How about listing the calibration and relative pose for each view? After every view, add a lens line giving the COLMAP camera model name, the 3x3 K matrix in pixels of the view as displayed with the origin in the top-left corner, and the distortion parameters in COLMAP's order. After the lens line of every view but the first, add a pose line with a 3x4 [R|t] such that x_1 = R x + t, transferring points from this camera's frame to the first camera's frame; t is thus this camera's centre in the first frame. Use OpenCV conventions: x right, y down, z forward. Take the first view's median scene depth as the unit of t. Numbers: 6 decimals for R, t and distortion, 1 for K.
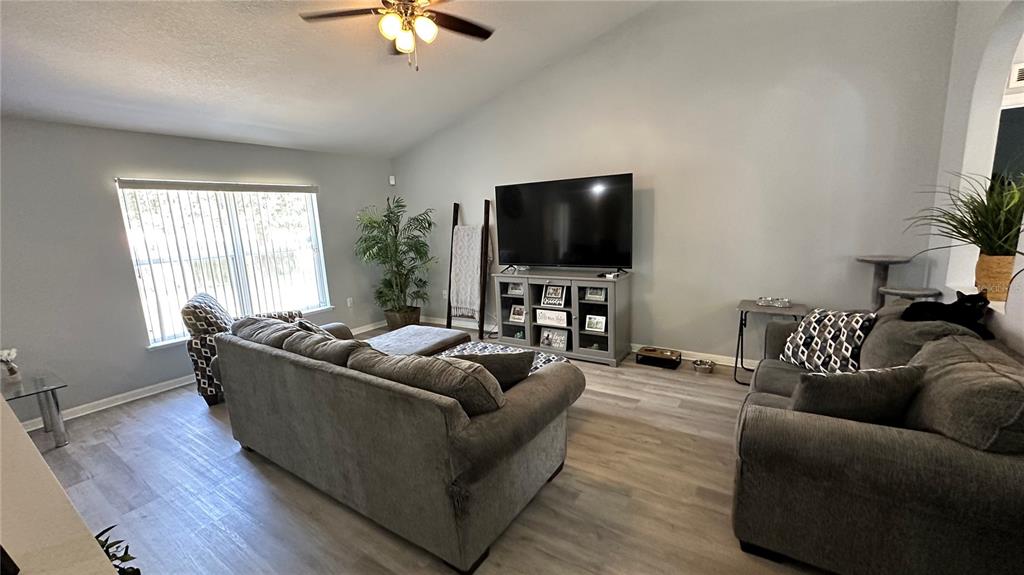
lens RADIAL K [[408.8, 0, 513.1], [0, 408.8, 288.5], [0, 0, 1]] dist [-0.000321, 0.000722]
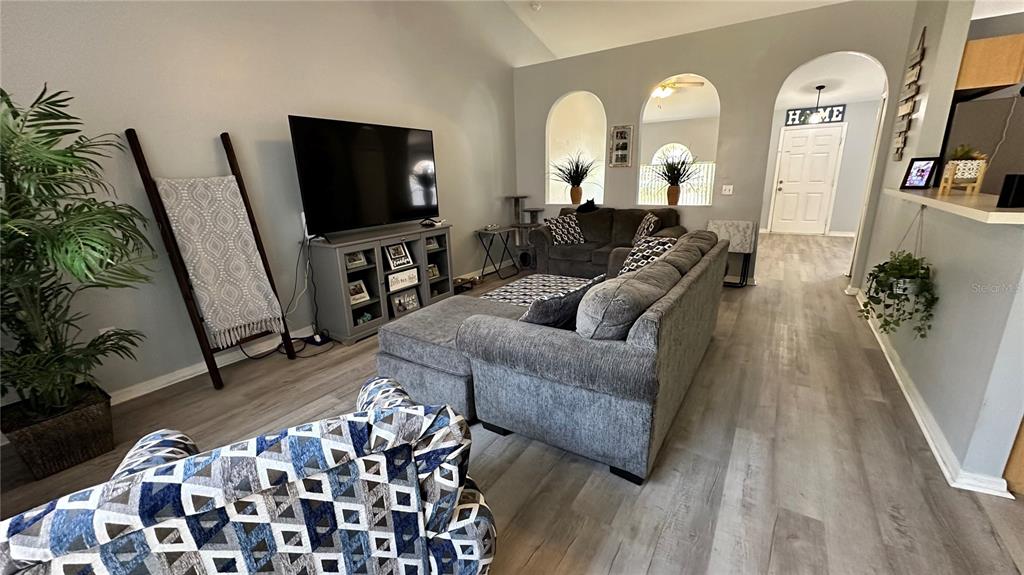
lens RADIAL K [[408.8, 0, 511.6], [0, 408.8, 287.7], [0, 0, 1]] dist [-0.000321, 0.000722]
pose [[-0.011072, -0.217803, 0.975930, -0.792349], [0.205675, 0.954625, 0.215382, -0.056959], [-0.978558, 0.203109, 0.034227, 0.724055]]
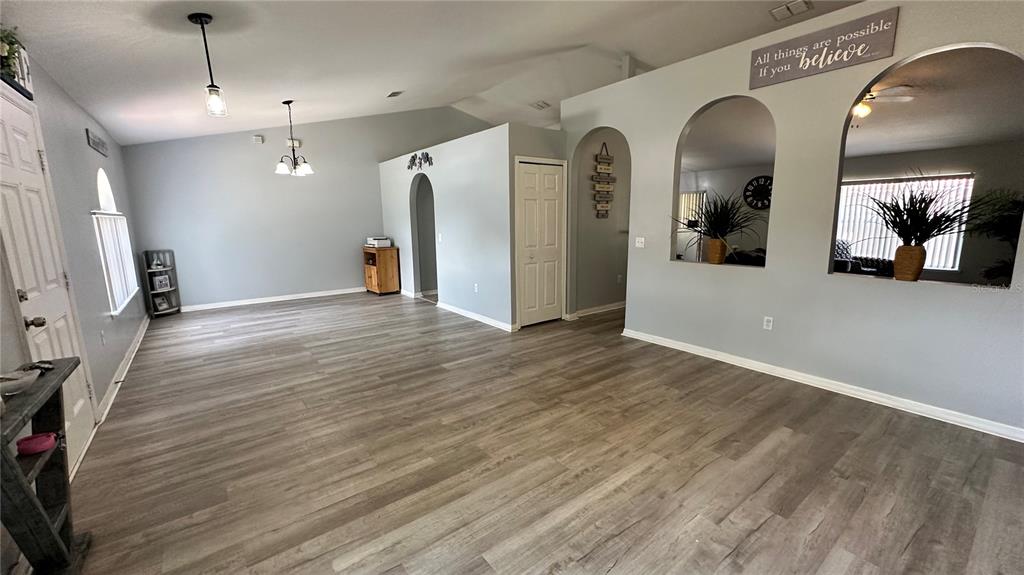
lens RADIAL K [[408.8, 0, 512.4], [0, 408.8, 288.7], [0, 0, 1]] dist [-0.000321, 0.000722]
pose [[-0.317506, 0.214452, -0.923688, 1.395915], [-0.137691, 0.953341, 0.268666, -0.062199], [0.938206, 0.212487, -0.273164, 0.094589]]
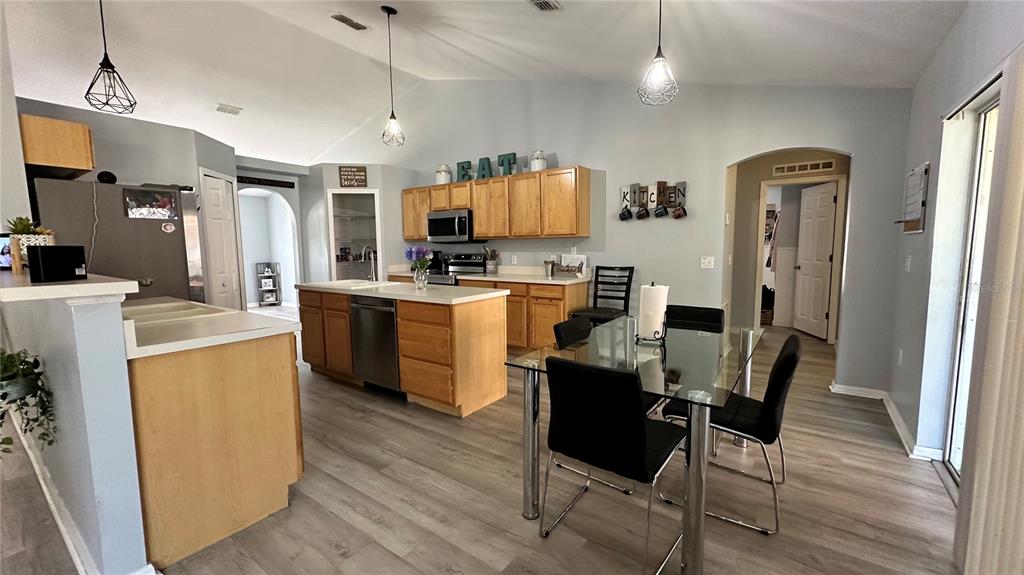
lens RADIAL K [[408.8, 0, 511.4], [0, 408.8, 288.6], [0, 0, 1]] dist [-0.000321, 0.000722]
pose [[-0.997800, 0.055212, 0.036701, -0.803384], [0.063149, 0.960058, 0.272583, -0.015302], [-0.020185, 0.274301, -0.961432, 0.591858]]
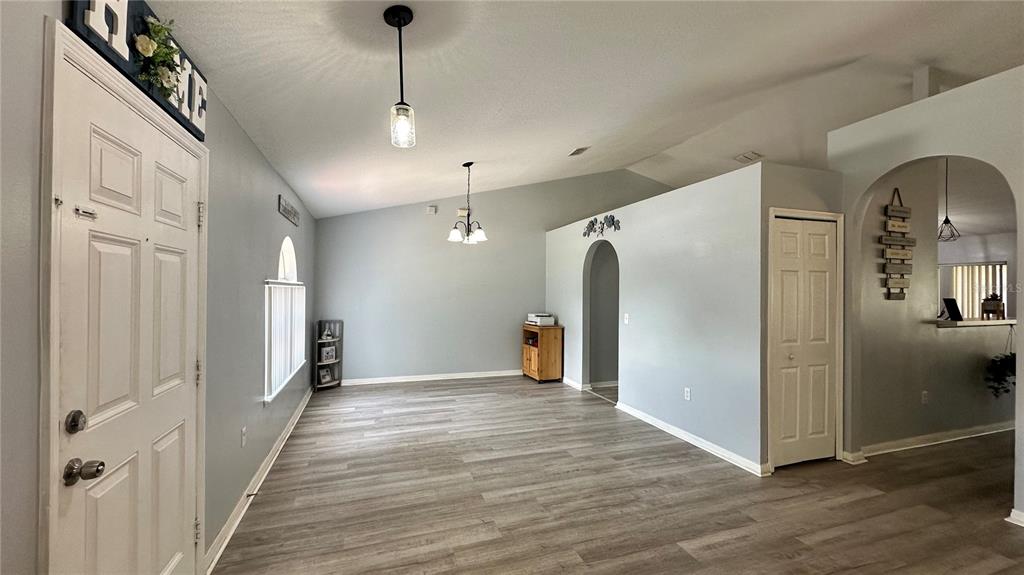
lens RADIAL K [[408.8, 0, 511.7], [0, 408.8, 288.2], [0, 0, 1]] dist [-0.000321, 0.000722]
pose [[-0.601015, 0.038436, -0.798313, 1.191077], [-0.117875, 0.983657, 0.136102, -0.010789], [0.790497, 0.175901, -0.586662, -0.178156]]
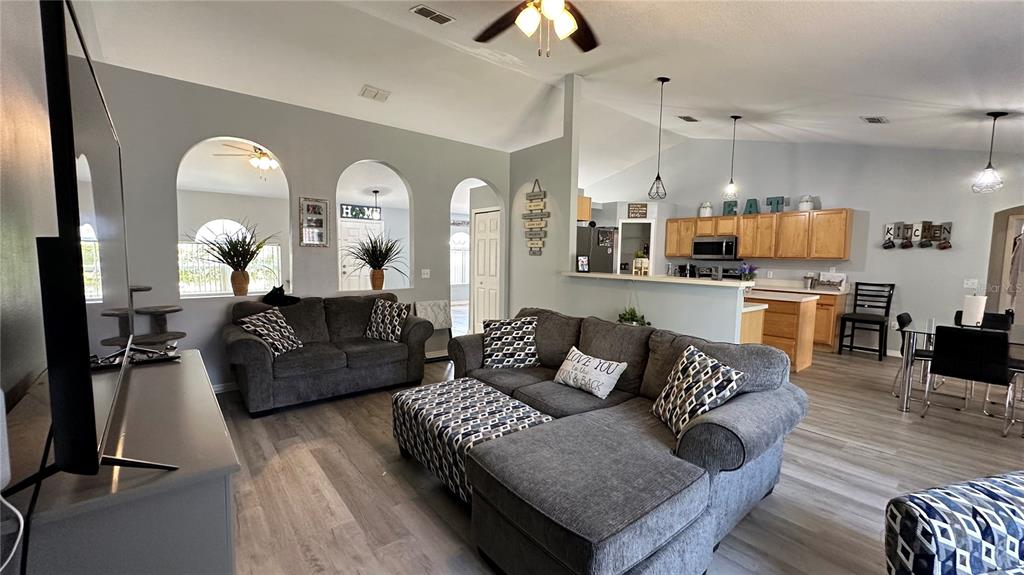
lens RADIAL K [[408.8, 0, 512.6], [0, 408.8, 288.3], [0, 0, 1]] dist [-0.000321, 0.000722]
pose [[-0.958189, 0.008365, 0.286014, -0.258672], [0.078074, 0.969287, 0.233212, -0.168241], [-0.275279, 0.245791, -0.929413, 1.187838]]
